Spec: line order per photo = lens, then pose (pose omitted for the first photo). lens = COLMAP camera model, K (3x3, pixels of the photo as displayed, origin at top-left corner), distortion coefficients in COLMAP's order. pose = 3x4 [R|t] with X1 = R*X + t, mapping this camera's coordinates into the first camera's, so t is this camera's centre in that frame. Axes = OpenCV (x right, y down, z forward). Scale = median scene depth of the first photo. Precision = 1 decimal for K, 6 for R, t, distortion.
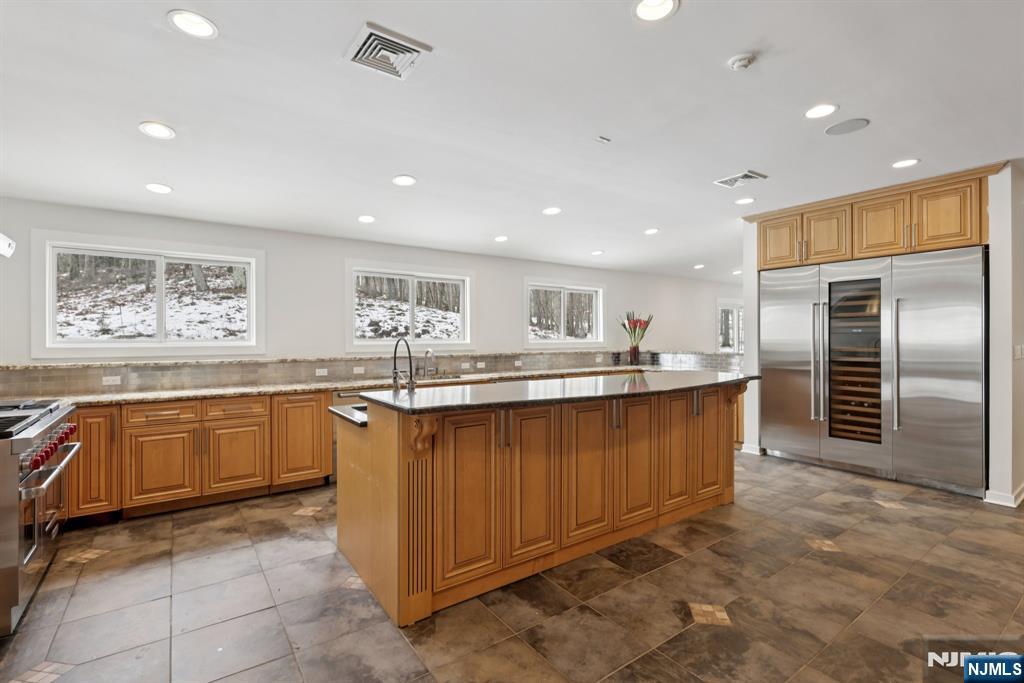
lens RADIAL K [[469.7, 0, 511.1], [0, 469.7, 338.7], [0, 0, 1]] dist [0.000804, 0.000034]
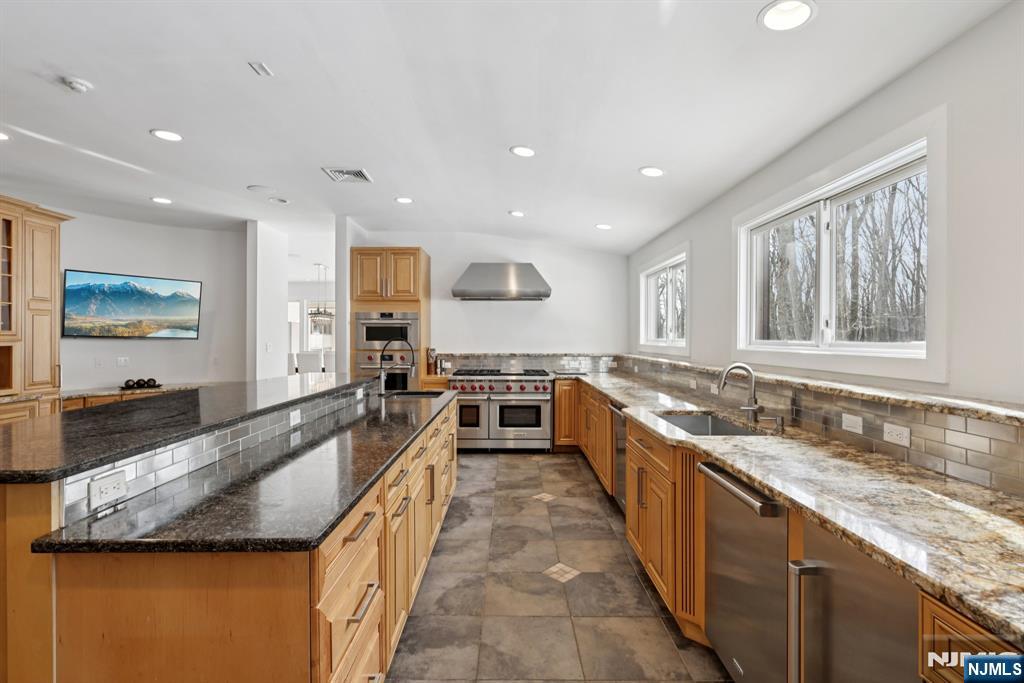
lens RADIAL K [[469.7, 0, 511.2], [0, 469.7, 337.4], [0, 0, 1]] dist [0.000804, 0.000034]
pose [[-0.584463, 0.000499, -0.811420, 0.514179], [-0.001733, 0.999997, 0.001864, -0.009070], [0.811418, 0.002496, -0.584461, 1.605217]]
